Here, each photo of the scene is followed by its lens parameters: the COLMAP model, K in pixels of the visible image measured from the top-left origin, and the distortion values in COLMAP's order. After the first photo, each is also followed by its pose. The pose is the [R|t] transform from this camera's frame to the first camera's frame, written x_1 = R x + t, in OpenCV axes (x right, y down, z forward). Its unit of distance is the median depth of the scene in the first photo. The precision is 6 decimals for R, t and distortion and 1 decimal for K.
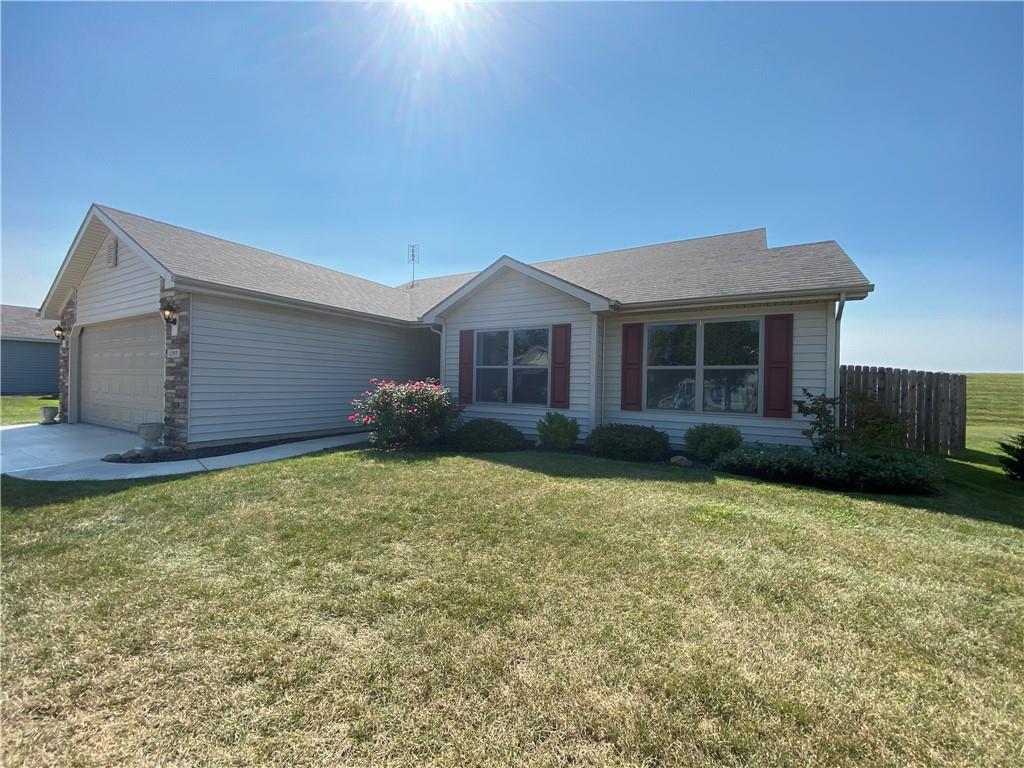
lens RADIAL K [[409.7, 0, 512.0], [0, 409.7, 384.0], [0, 0, 1]] dist [0.026452, -0.023661]
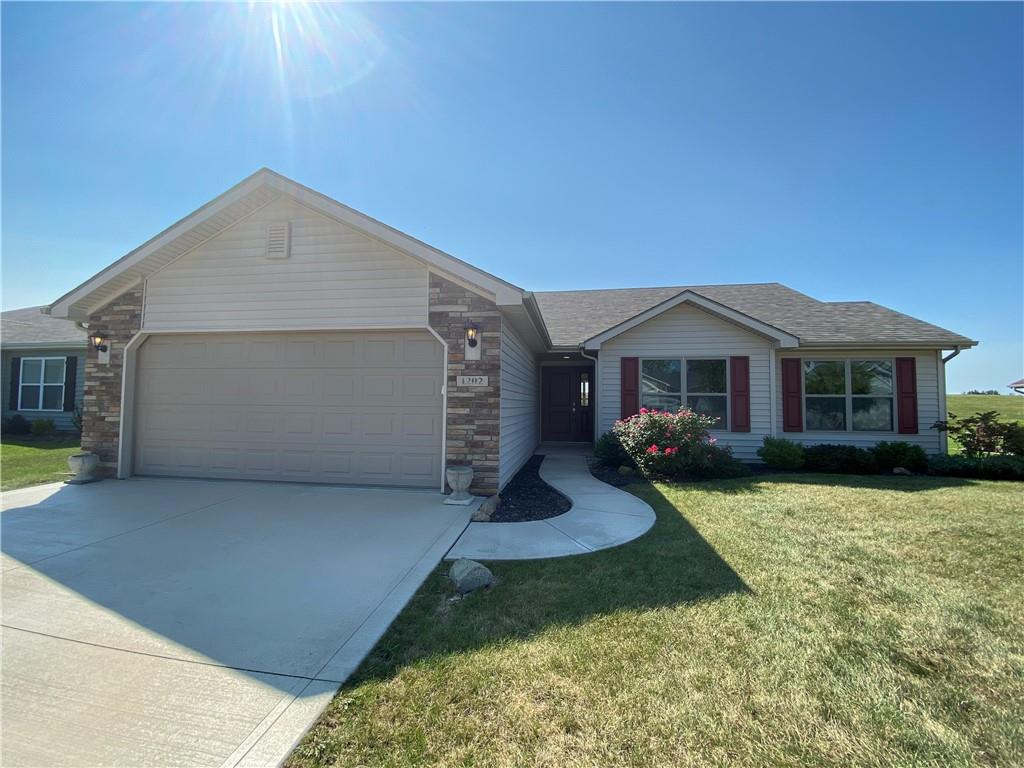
lens RADIAL K [[409.7, 0, 512.0], [0, 409.7, 384.0], [0, 0, 1]] dist [0.026452, -0.023661]
pose [[0.932273, 0.008239, 0.361663, -0.905585], [0.007136, 0.999127, -0.041156, -0.029766], [-0.361686, 0.040949, 0.931400, 0.183401]]
